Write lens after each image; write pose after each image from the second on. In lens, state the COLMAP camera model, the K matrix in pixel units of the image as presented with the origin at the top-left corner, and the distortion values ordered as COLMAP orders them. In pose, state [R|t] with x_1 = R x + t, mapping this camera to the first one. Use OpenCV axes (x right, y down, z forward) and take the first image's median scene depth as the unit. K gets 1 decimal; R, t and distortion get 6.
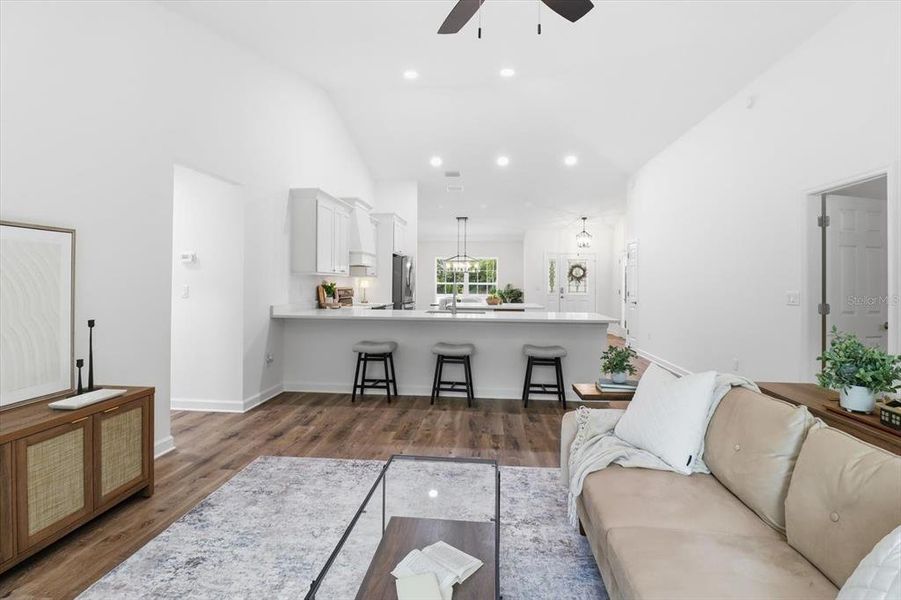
lens RADIAL K [[429.5, 0, 451.9], [0, 429.5, 272.9], [0, 0, 1]] dist [-0.000466, -0.011914]
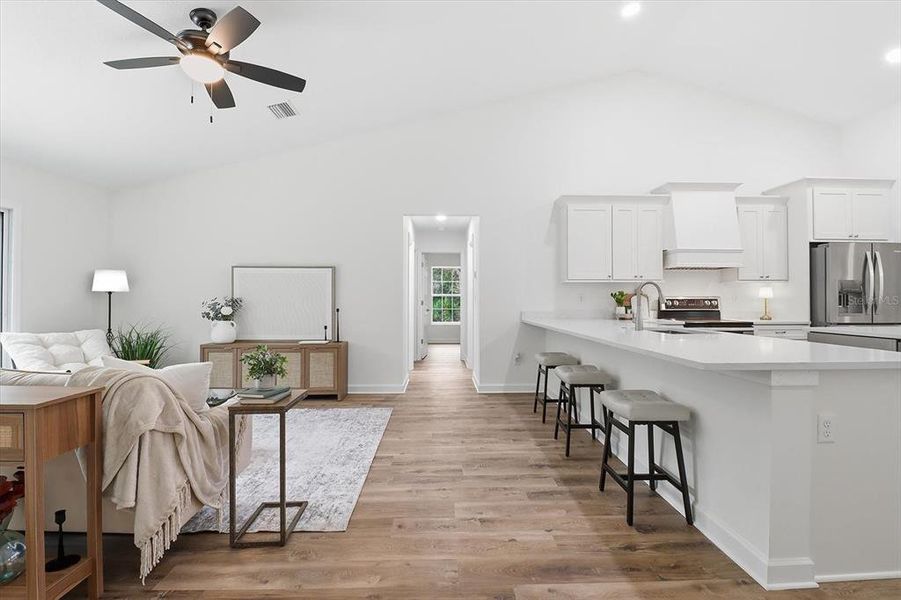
lens RADIAL K [[432.9, 0, 454.2], [0, 432.9, 298.6], [0, 0, 1]] dist [-0.000390, -0.011809]
pose [[0.118314, -0.010954, -0.992916, 1.161629], [0.023307, 0.999694, -0.008251, 0.080410], [0.992703, -0.022165, 0.118533, 1.156102]]
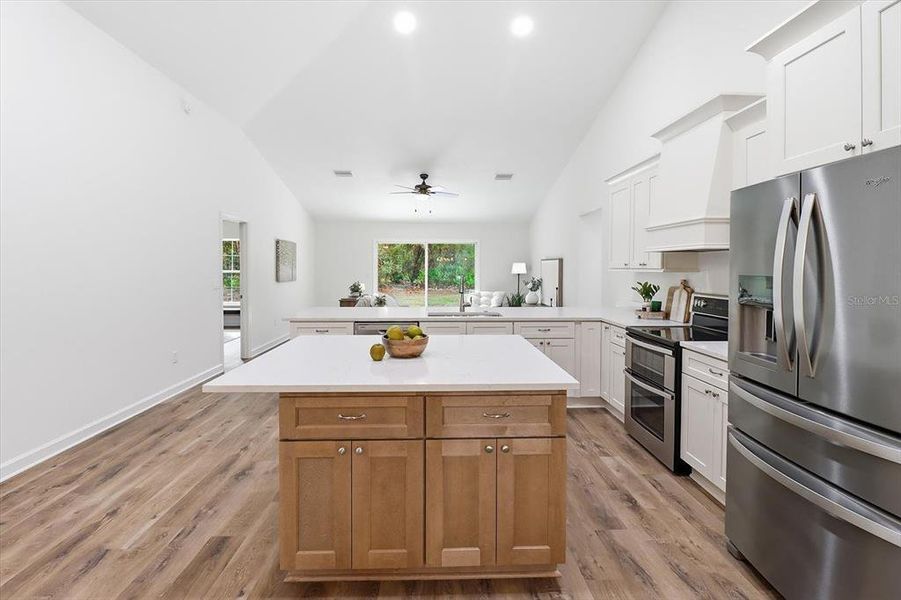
lens RADIAL K [[429.5, 0, 451.9], [0, 429.5, 272.9], [0, 0, 1]] dist [-0.000466, -0.011914]
pose [[-0.991355, -0.010534, -0.130781, 0.268297], [-0.009259, 0.999904, -0.010351, 0.039312], [0.130877, -0.009050, -0.991357, 3.456819]]
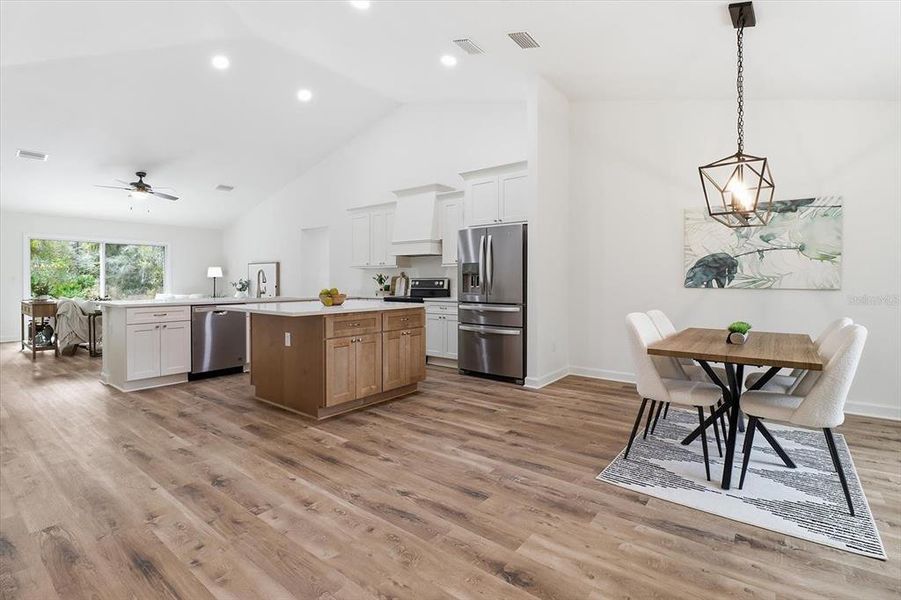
lens RADIAL K [[423.8, 0, 450.4], [0, 423.8, 284.6], [0, 0, 1]] dist [-0.001023, -0.011249]
pose [[-0.540666, -0.001167, -0.841237, 1.270974], [0.015178, 0.999823, -0.011142, 0.143571], [0.841101, -0.018792, -0.540552, 3.756854]]
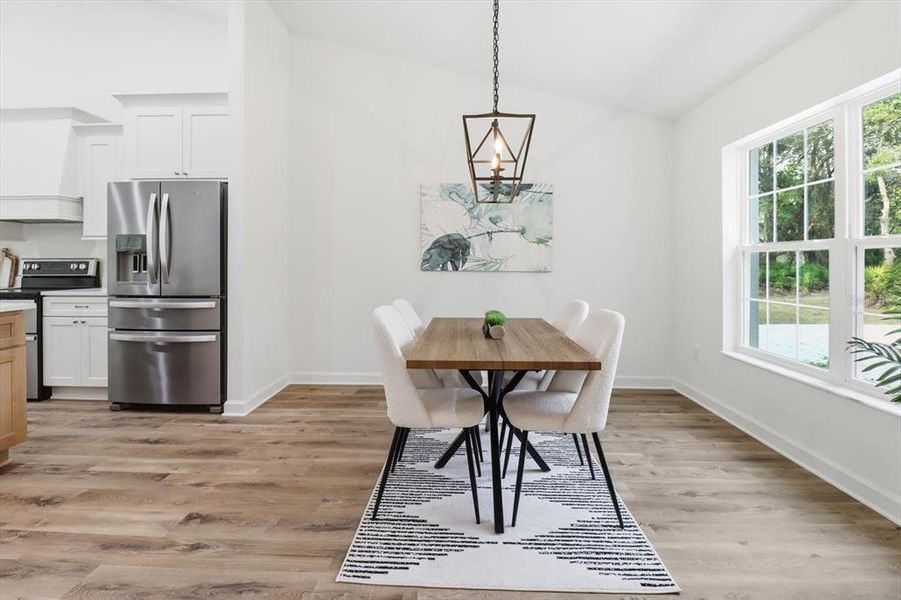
lens RADIAL K [[434.6, 0, 451.4], [0, 434.6, 264.8], [0, 0, 1]] dist [0.000341, -0.011596]
pose [[0.060650, -0.005838, -0.998142, 0.936585], [0.022721, 0.999732, -0.004467, 0.139380], [0.997900, -0.022407, 0.060766, 3.652499]]
